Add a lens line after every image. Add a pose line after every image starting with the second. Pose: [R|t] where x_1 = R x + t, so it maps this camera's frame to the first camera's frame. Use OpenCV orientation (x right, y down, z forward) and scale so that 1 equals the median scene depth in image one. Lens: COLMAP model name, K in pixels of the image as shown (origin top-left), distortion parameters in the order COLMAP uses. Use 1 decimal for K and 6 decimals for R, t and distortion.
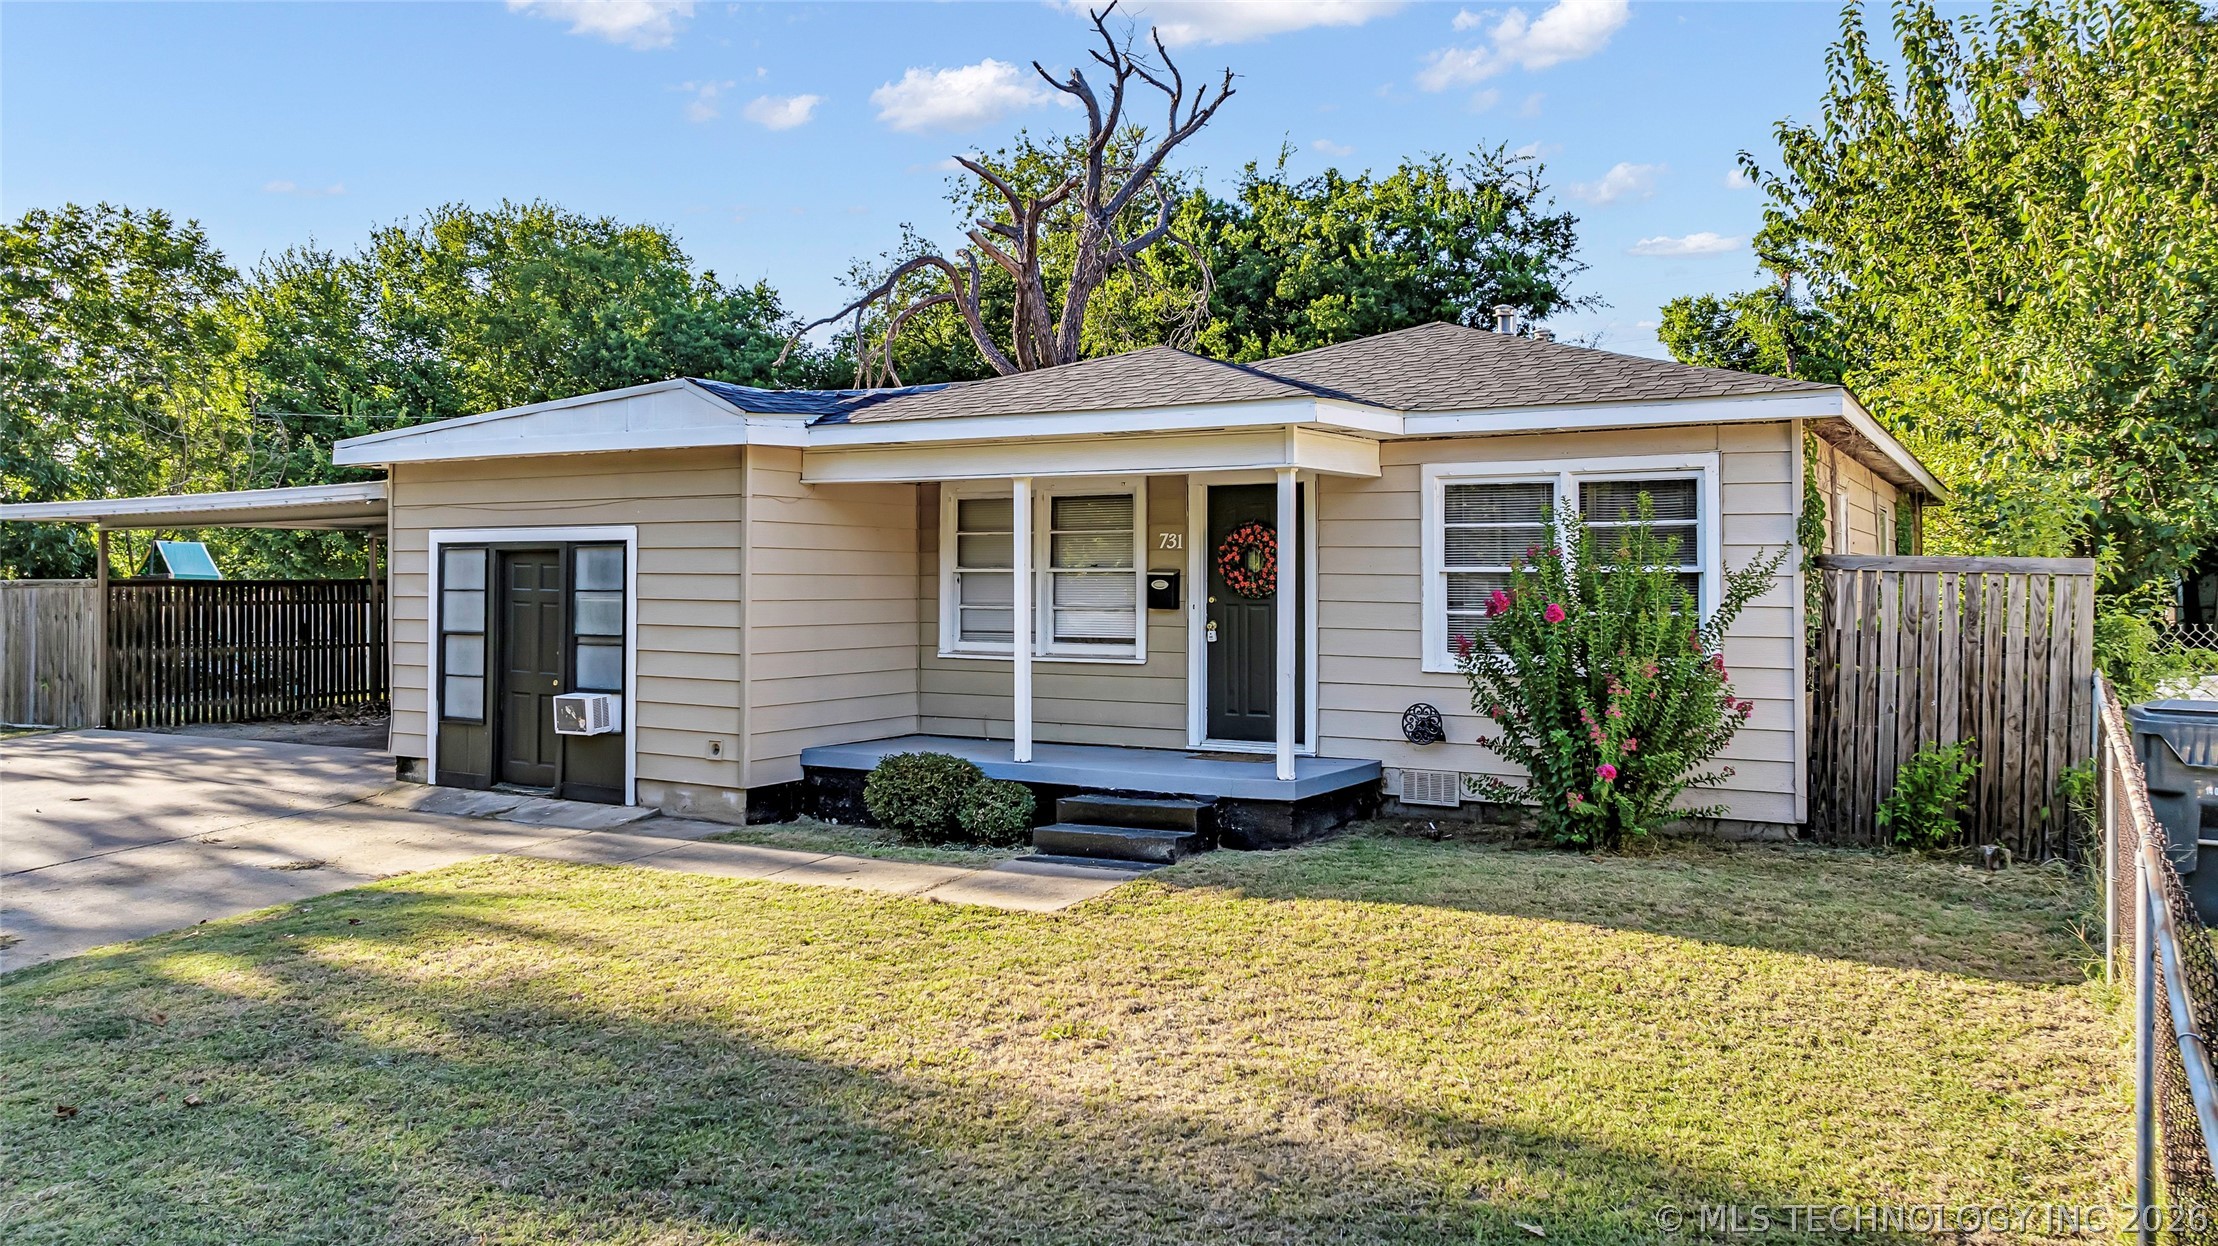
lens RADIAL K [[1551.4, 0, 1154.7], [0, 1551.4, 577.7], [0, 0, 1]] dist [0.002341, 0.001598]
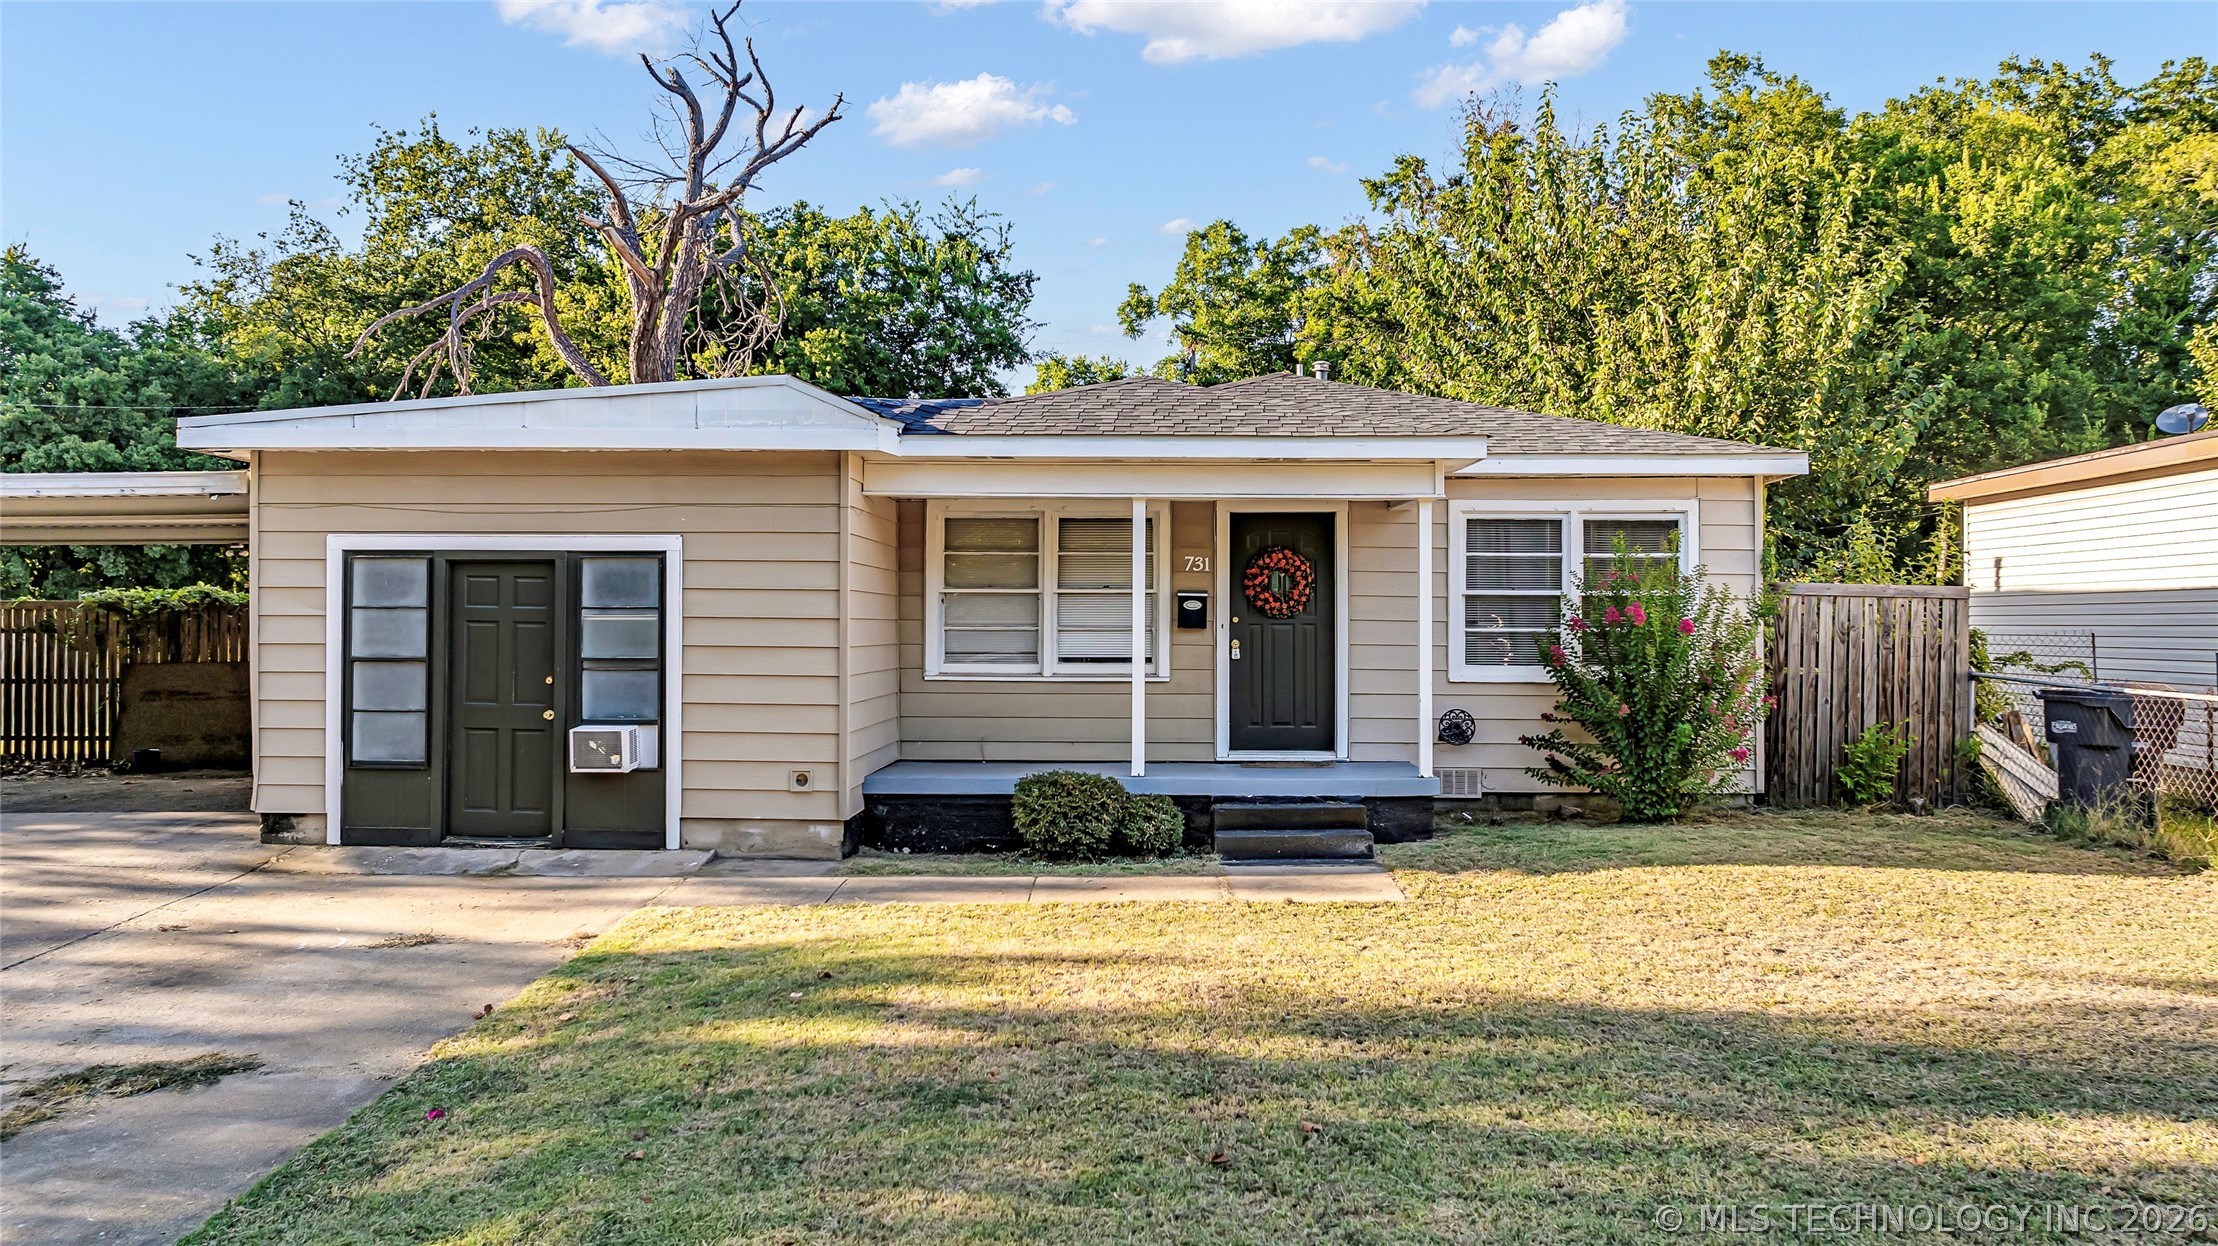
lens RADIAL K [[1527.3, 0, 1108.9], [0, 1527.3, 634.2], [0, 0, 1]] dist [-0.004353, -0.001262]
pose [[0.889592, -0.001827, 0.456753, -0.514758], [-0.003273, 0.999941, 0.010375, 0.013497], [-0.456745, -0.010725, 0.889533, 0.106622]]
